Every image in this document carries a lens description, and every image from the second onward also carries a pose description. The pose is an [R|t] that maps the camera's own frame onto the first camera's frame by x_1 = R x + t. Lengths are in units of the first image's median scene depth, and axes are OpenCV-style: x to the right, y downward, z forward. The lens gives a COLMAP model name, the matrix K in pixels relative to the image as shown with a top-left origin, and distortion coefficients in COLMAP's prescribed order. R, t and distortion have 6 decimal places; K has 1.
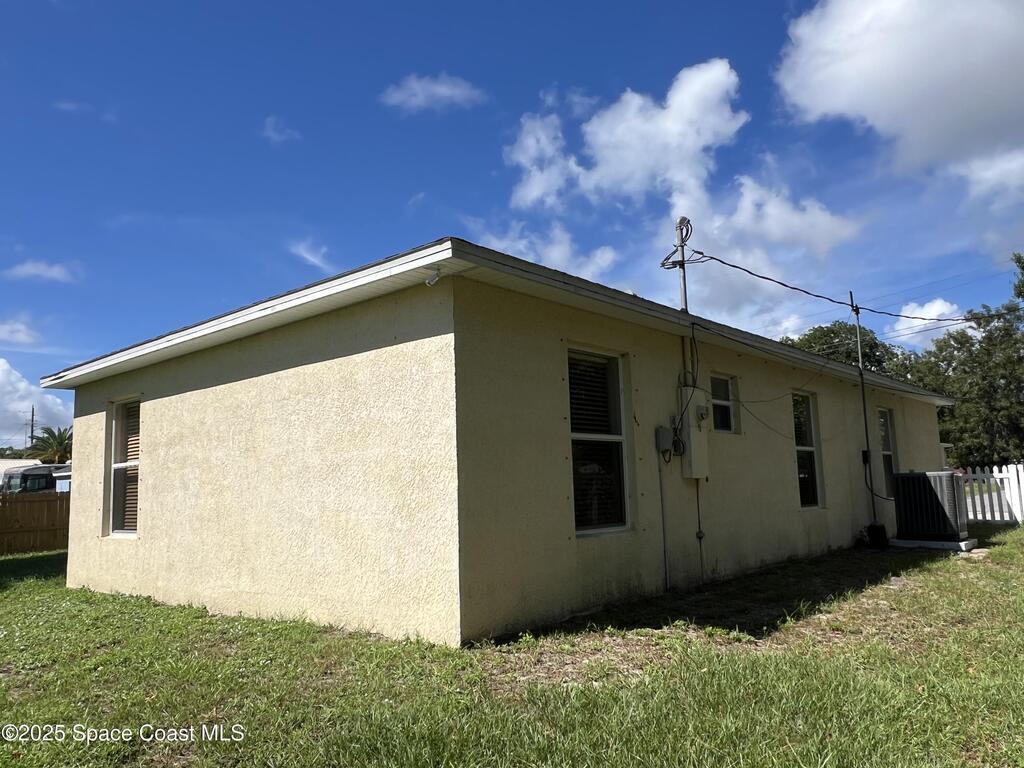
lens RADIAL K [[750.5, 0, 512.0], [0, 750.5, 384.0], [0, 0, 1]] dist [-0.003110, -0.000889]
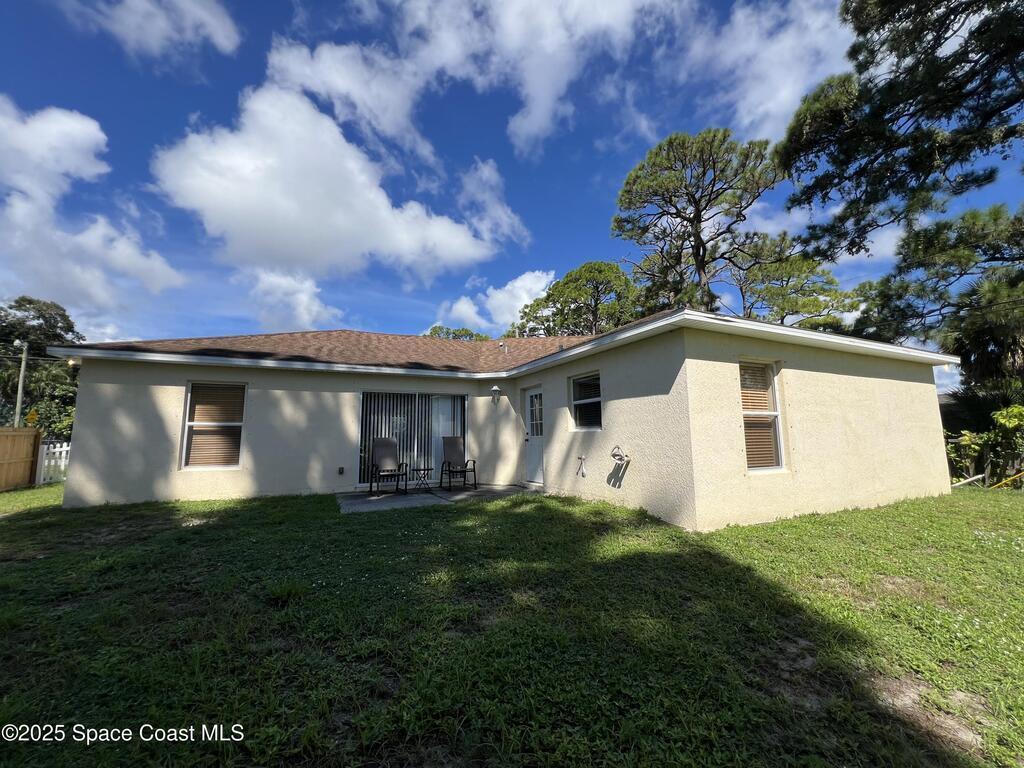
lens RADIAL K [[410.1, 0, 512.0], [0, 410.1, 384.0], [0, 0, 1]] dist [-0.001624, -0.000112]
pose [[0.408059, 0.144830, 0.901395, -1.330639], [-0.128989, 0.986578, -0.100124, 0.185620], [-0.903797, -0.075414, 0.421263, 1.127873]]
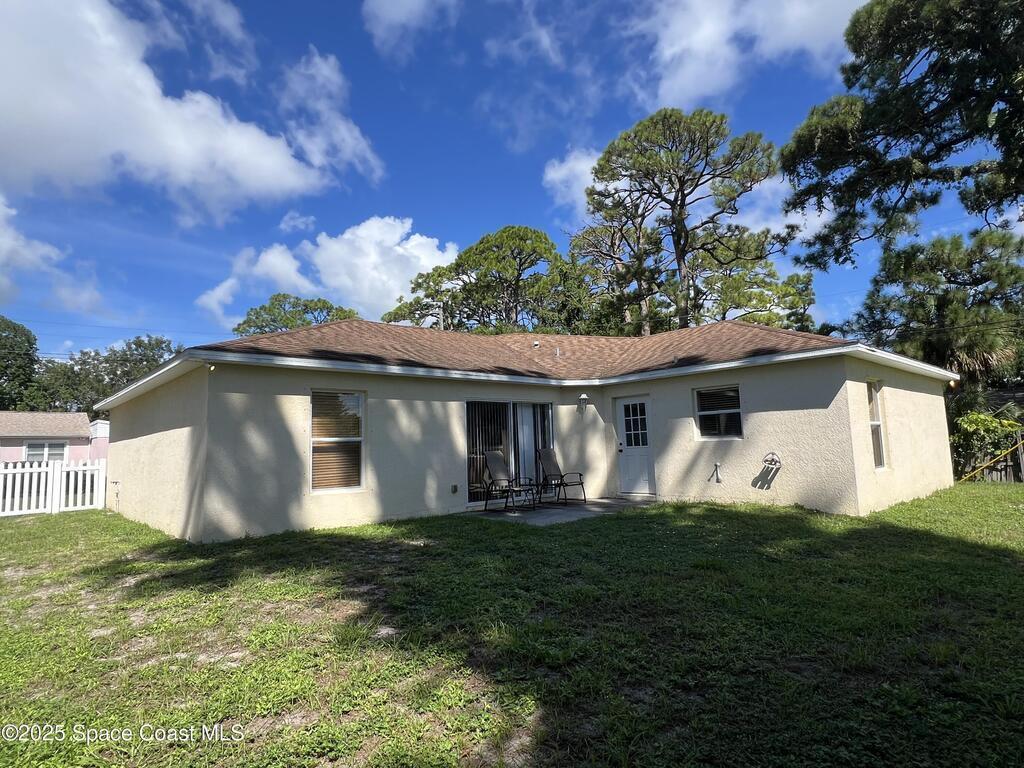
lens RADIAL K [[565.2, 0, 512.0], [0, 565.2, 384.0], [0, 0, 1]] dist [0.001967, 0.000161]
pose [[0.124004, 0.135439, 0.982995, -1.783544], [-0.110385, 0.986375, -0.121980, 0.255734], [-0.986123, -0.093382, 0.137265, 1.615208]]
